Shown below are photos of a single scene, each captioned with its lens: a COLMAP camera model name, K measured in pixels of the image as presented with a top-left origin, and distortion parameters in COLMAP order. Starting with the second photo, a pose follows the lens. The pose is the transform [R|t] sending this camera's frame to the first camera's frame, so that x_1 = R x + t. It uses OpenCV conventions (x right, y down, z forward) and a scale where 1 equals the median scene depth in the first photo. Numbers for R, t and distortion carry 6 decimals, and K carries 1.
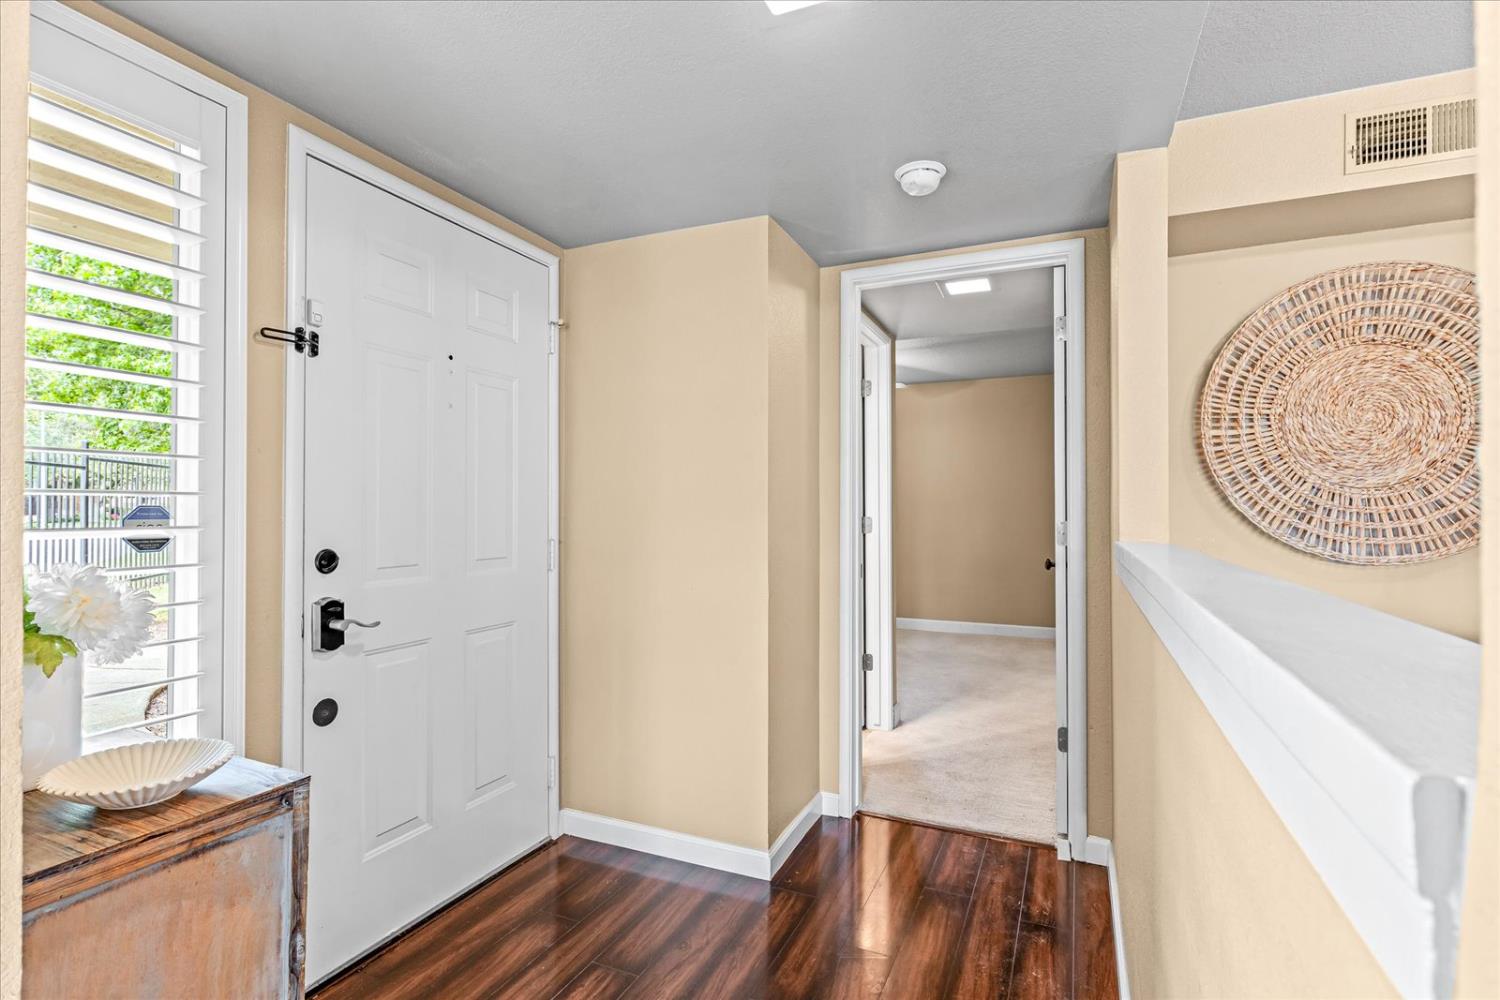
lens RADIAL K [[715.1, 0, 760.1], [0, 715.1, 500.5], [0, 0, 1]] dist [0.001023, -0.001322]
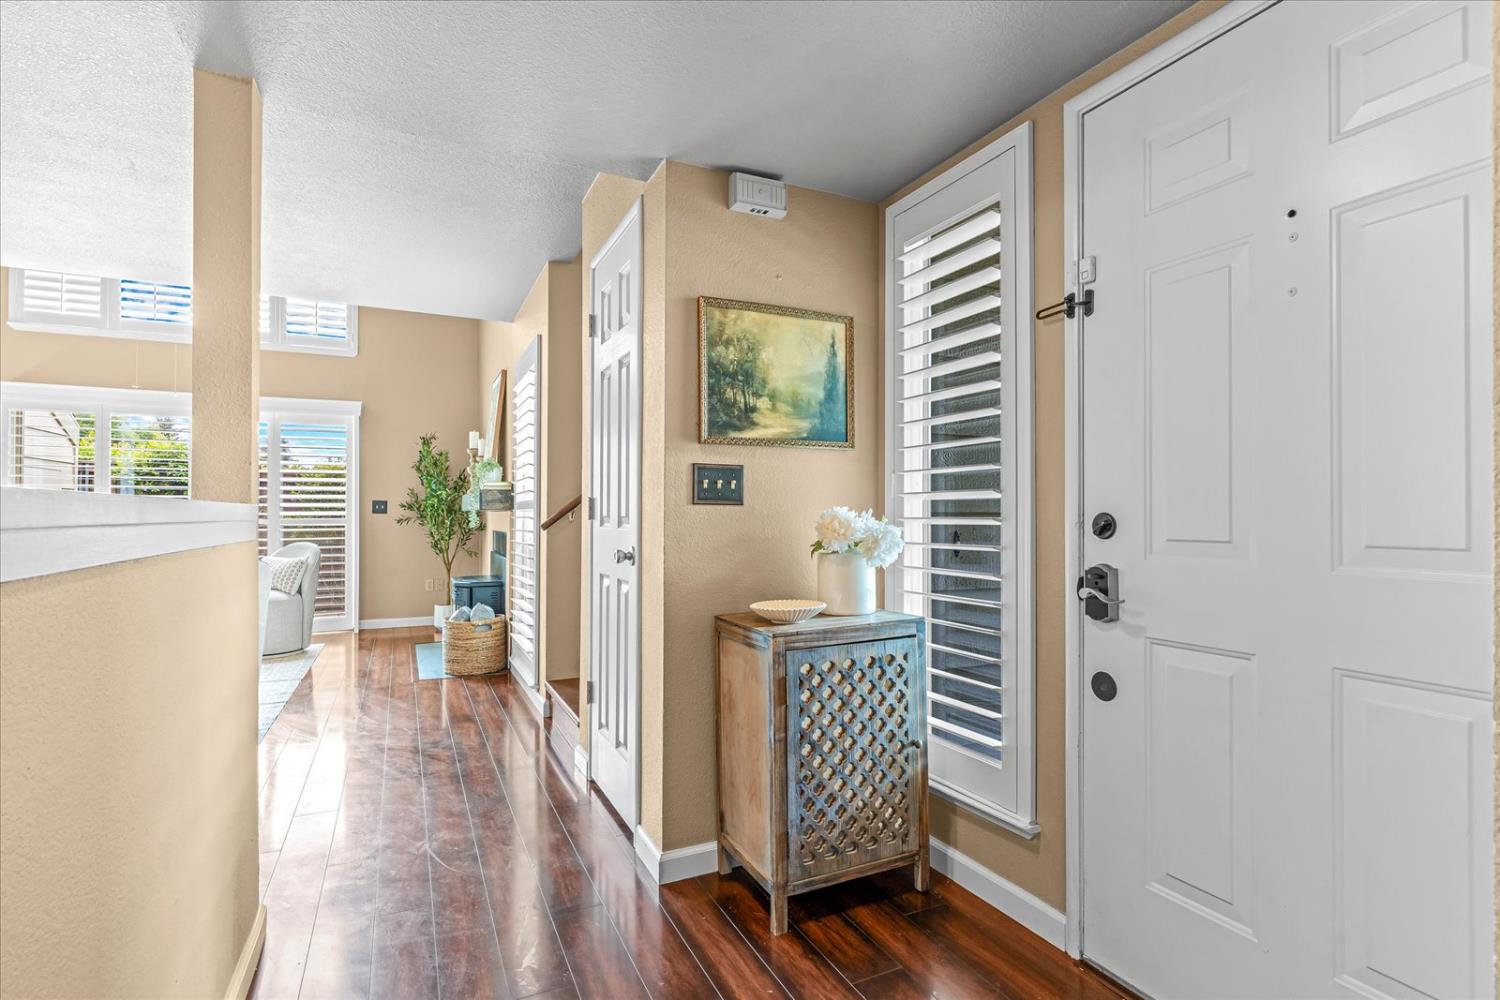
lens RADIAL K [[715.1, 0, 747.4], [0, 715.1, 505.8], [0, 0, 1]] dist [0.001023, -0.001322]
pose [[-0.648976, -0.013459, -0.760690, 0.289035], [0.007917, 0.999670, -0.024441, 0.054898], [0.760768, -0.021885, -0.648655, 0.881006]]
